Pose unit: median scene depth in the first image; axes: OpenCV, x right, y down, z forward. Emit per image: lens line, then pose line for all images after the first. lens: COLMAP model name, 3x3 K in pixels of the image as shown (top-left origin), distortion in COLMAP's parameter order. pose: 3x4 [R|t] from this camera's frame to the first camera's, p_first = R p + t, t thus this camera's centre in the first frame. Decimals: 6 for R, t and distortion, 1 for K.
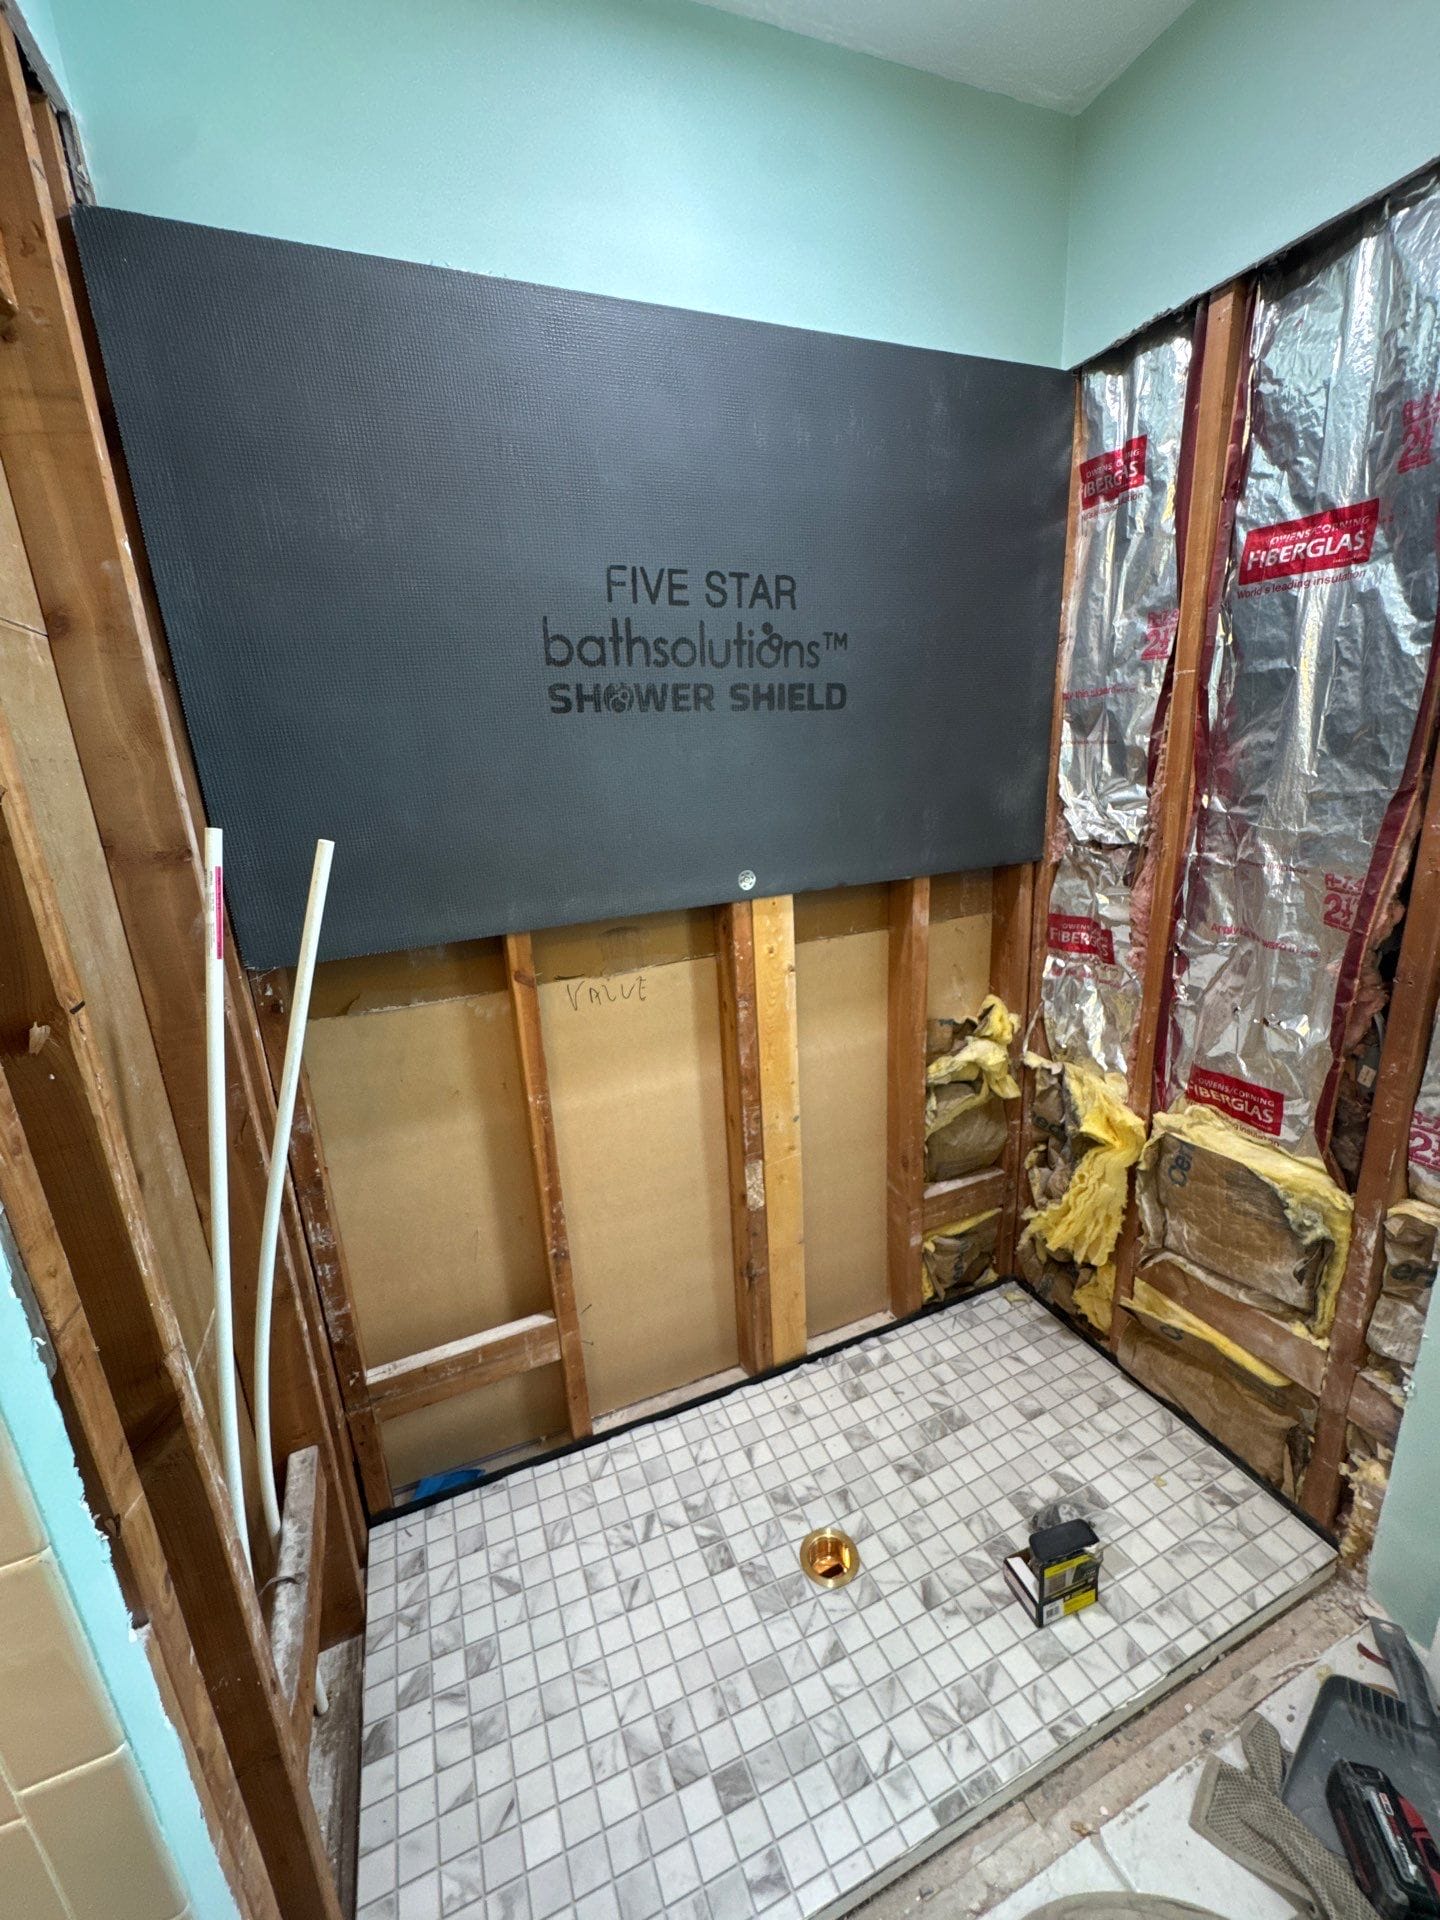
lens RADIAL K [[768.0, 0, 724.1], [0, 768.0, 954.4], [0, 0, 1]] dist [-0.001933, 0.000092]
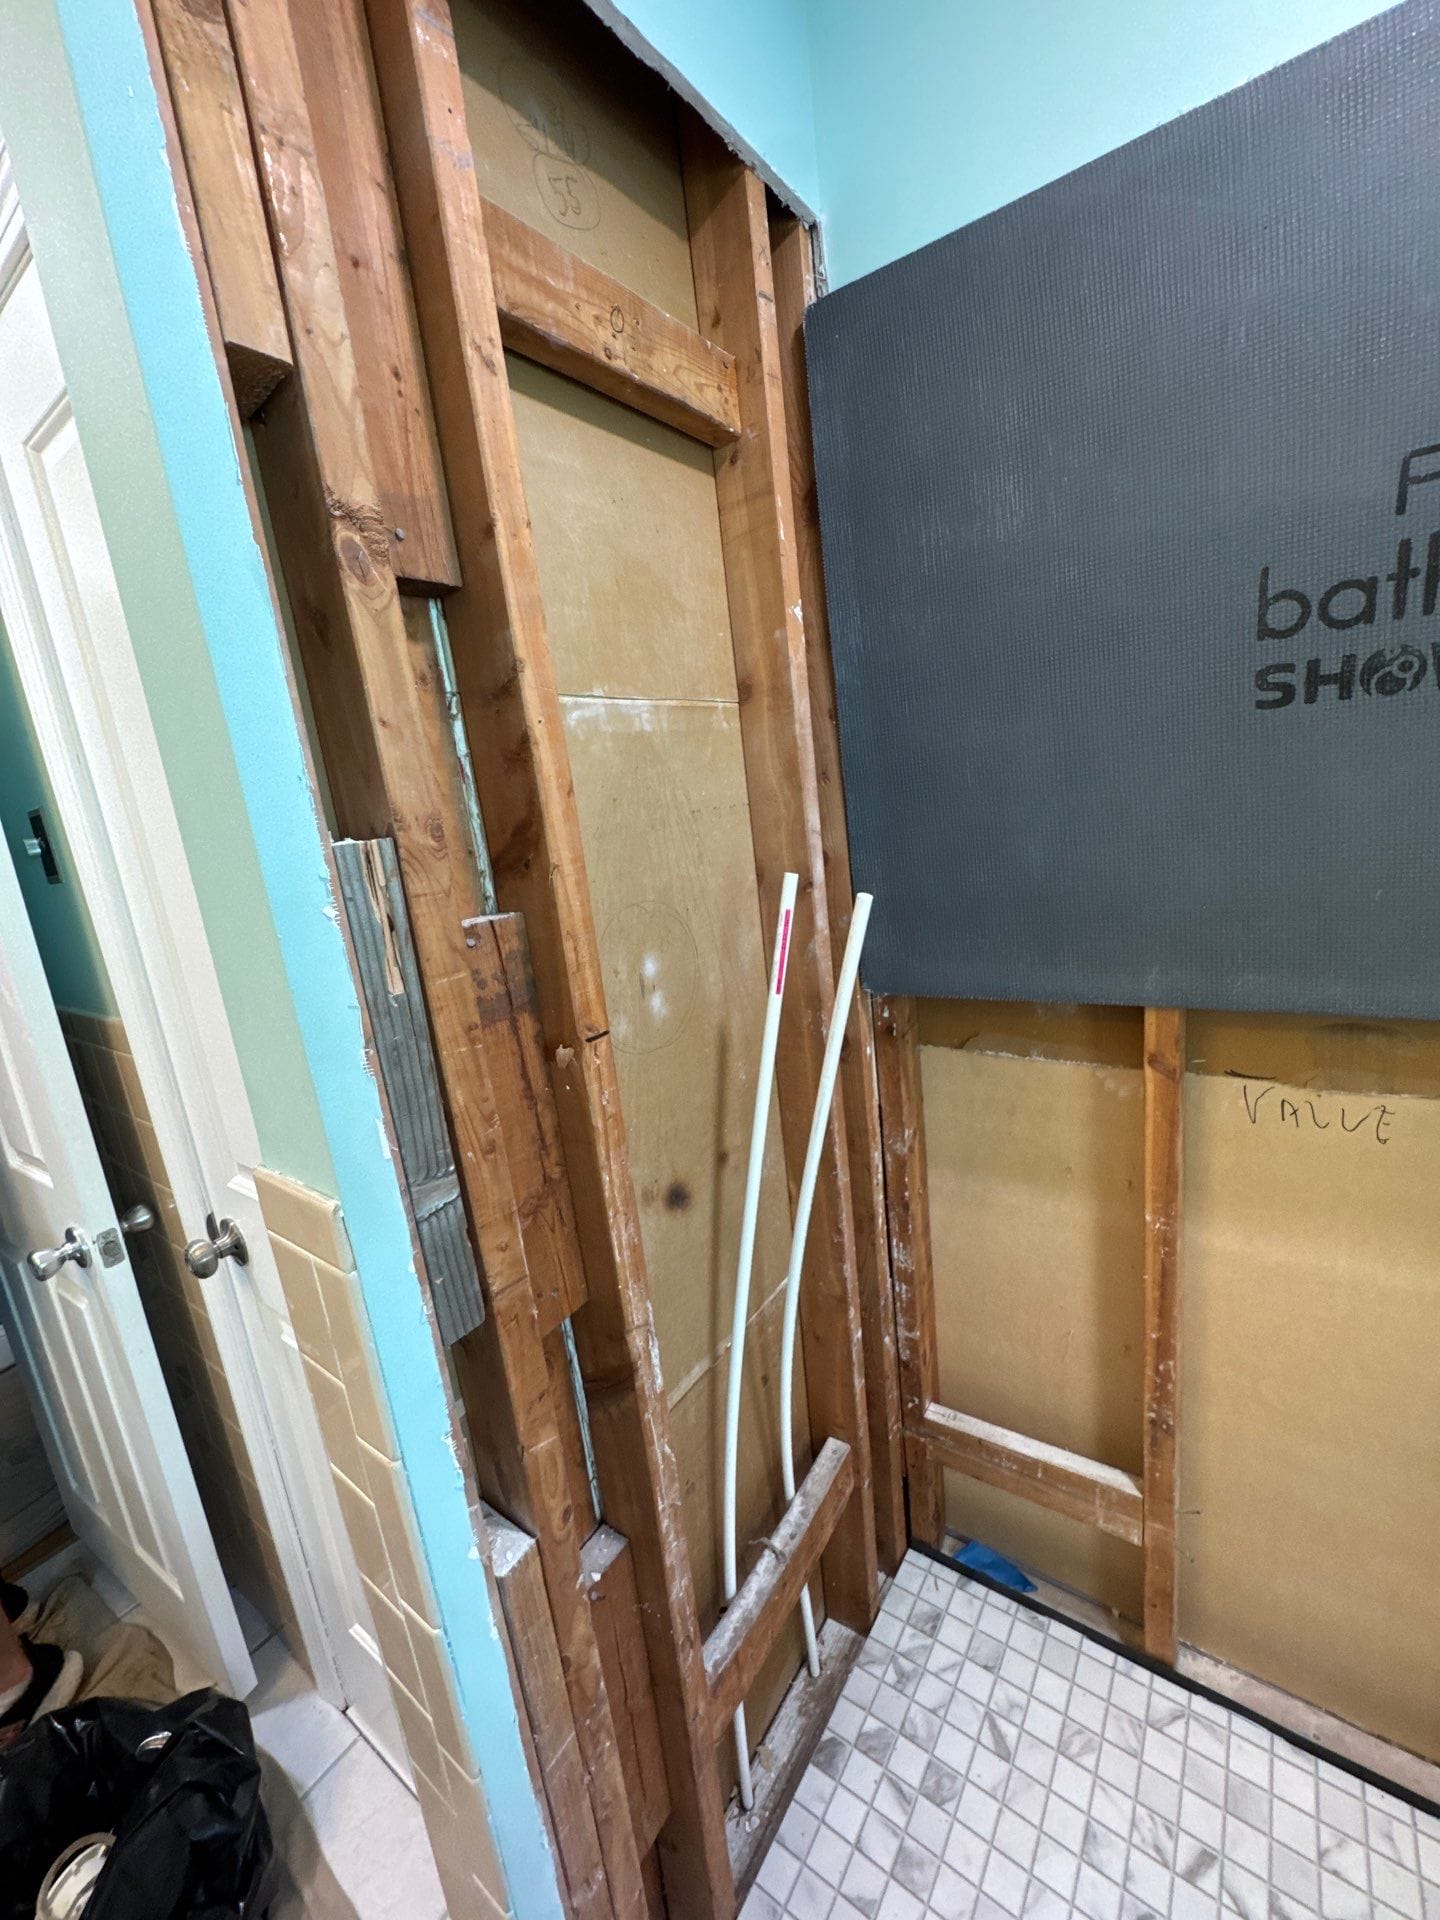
lens RADIAL K [[768.0, 0, 724.1], [0, 768.0, 954.4], [0, 0, 1]] dist [-0.001933, 0.000092]
pose [[0.530222, 0.169277, -0.830789, 0.123505], [-0.136985, 0.984097, 0.113088, -0.105683], [0.836720, 0.053843, 0.544978, 0.227721]]
